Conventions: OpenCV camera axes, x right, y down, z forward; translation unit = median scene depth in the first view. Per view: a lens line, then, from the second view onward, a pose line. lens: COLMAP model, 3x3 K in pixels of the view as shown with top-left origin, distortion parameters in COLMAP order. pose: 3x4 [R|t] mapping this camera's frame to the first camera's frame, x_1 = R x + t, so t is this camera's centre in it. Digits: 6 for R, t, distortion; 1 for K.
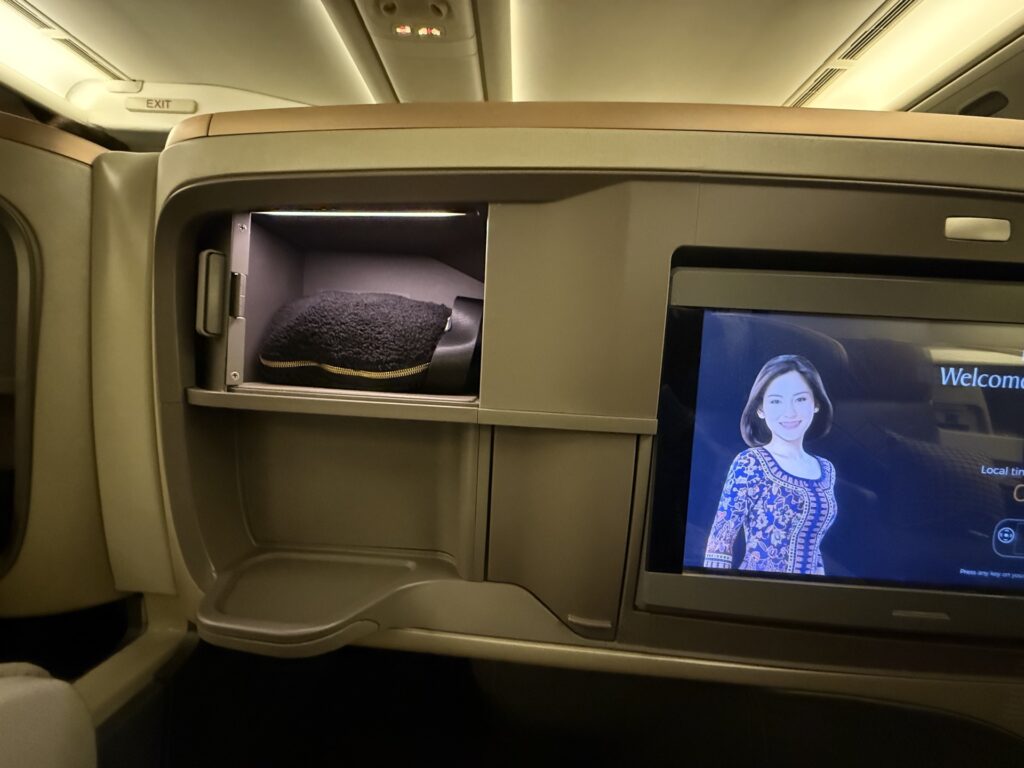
lens RADIAL K [[409.3, 0, 509.4], [0, 409.3, 385.6], [0, 0, 1]] dist [0.002312, 0.000256]
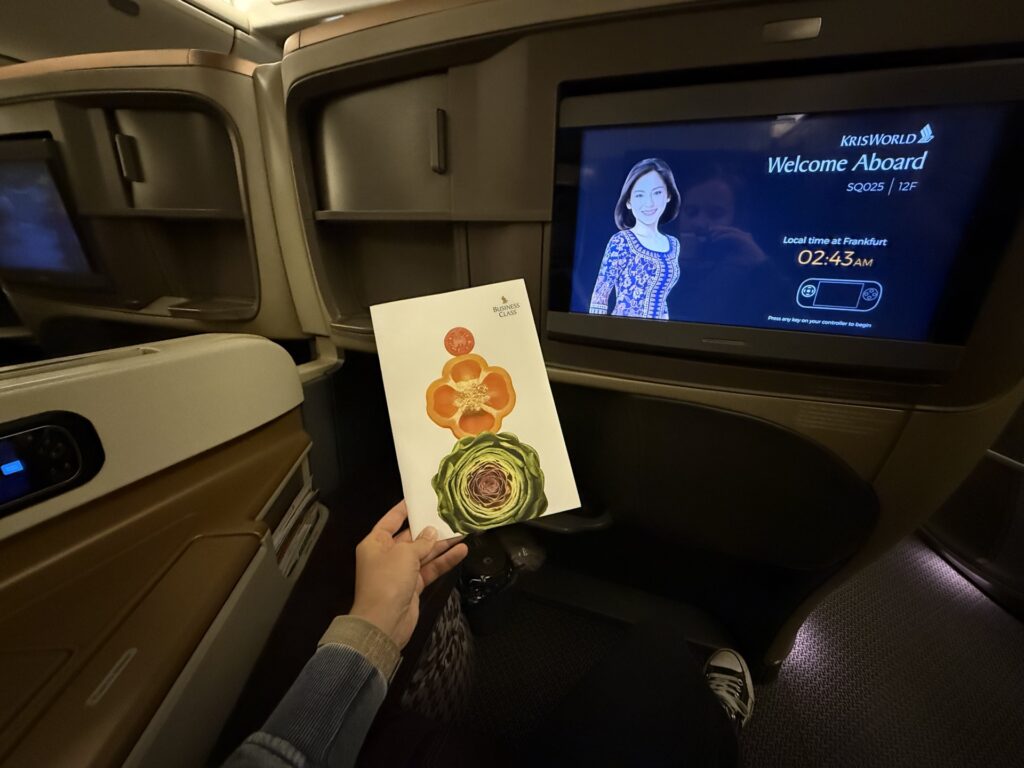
lens RADIAL K [[409.3, 0, 509.4], [0, 409.3, 385.6], [0, 0, 1]] dist [0.002312, 0.000256]
pose [[0.949279, 0.075913, -0.305134, 0.697723], [0.010616, 0.962128, 0.272390, 0.282501], [0.314256, -0.261814, 0.912522, -0.633722]]
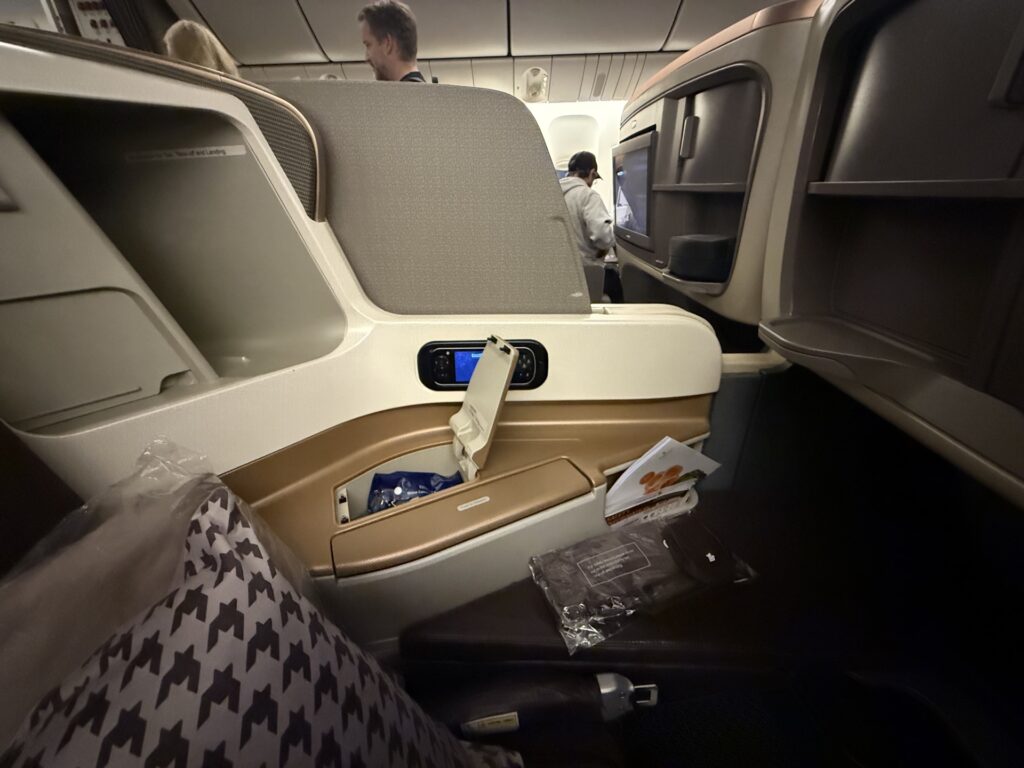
lens RADIAL K [[409.3, 0, 509.4], [0, 409.3, 385.6], [0, 0, 1]] dist [0.002312, 0.000256]
pose [[0.016759, 0.384848, -0.922828, 0.878213], [-0.014321, 0.922955, 0.384641, 0.138472], [0.999757, 0.006769, 0.020979, -0.099485]]
